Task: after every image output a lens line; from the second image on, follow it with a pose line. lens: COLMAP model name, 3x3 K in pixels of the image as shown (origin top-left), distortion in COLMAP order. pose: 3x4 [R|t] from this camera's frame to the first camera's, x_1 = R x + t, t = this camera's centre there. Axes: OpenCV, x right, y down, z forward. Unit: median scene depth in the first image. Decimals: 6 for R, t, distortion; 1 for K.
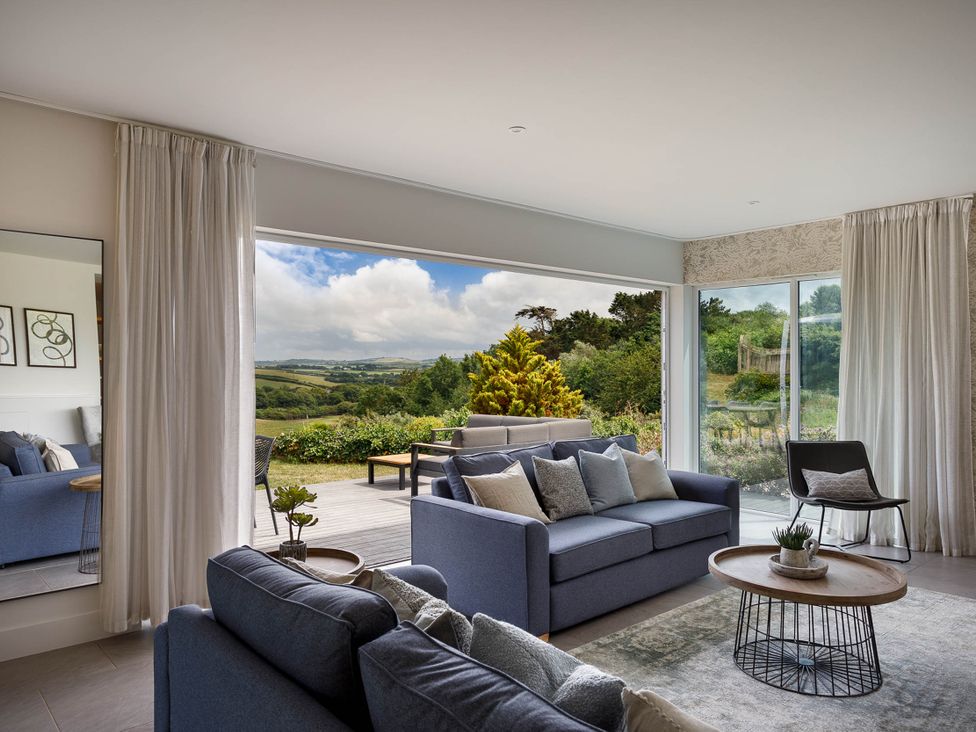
lens RADIAL K [[694.7, 0, 488.4], [0, 694.7, 367.8], [0, 0, 1]] dist [0.000381, 0.000154]
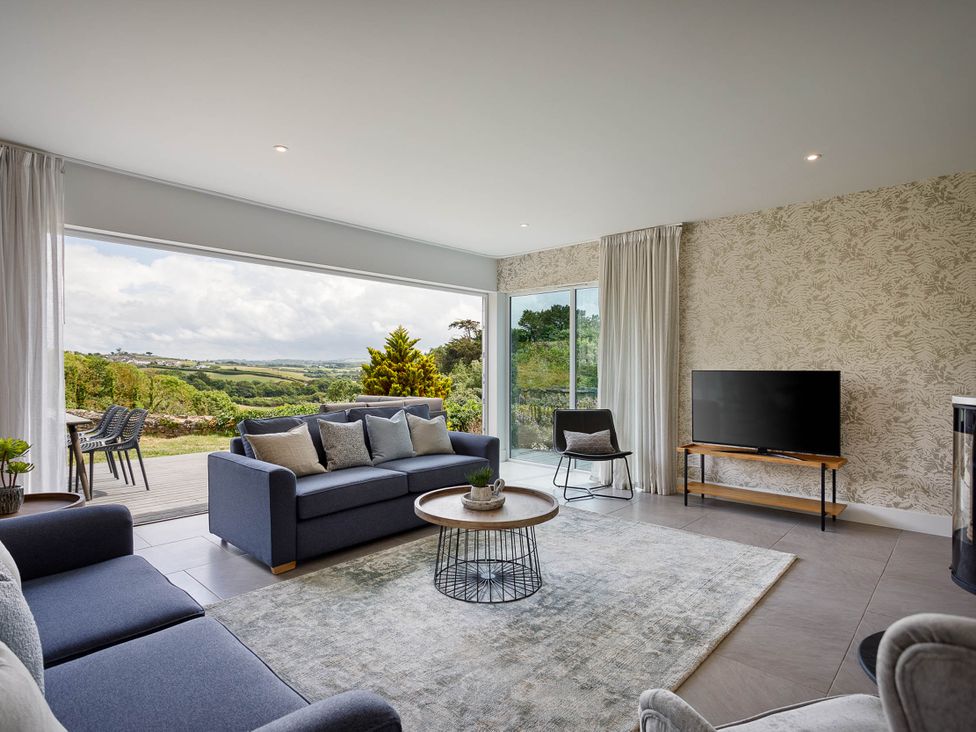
lens RADIAL K [[524.1, 0, 486.3], [0, 524.1, 367.3], [0, 0, 1]] dist [0.003296, 0.001446]
pose [[0.994721, 0.002037, 0.102599, 0.214243], [-0.002197, 0.999997, 0.001449, 0.026709], [-0.102595, -0.001667, 0.994722, 0.035049]]
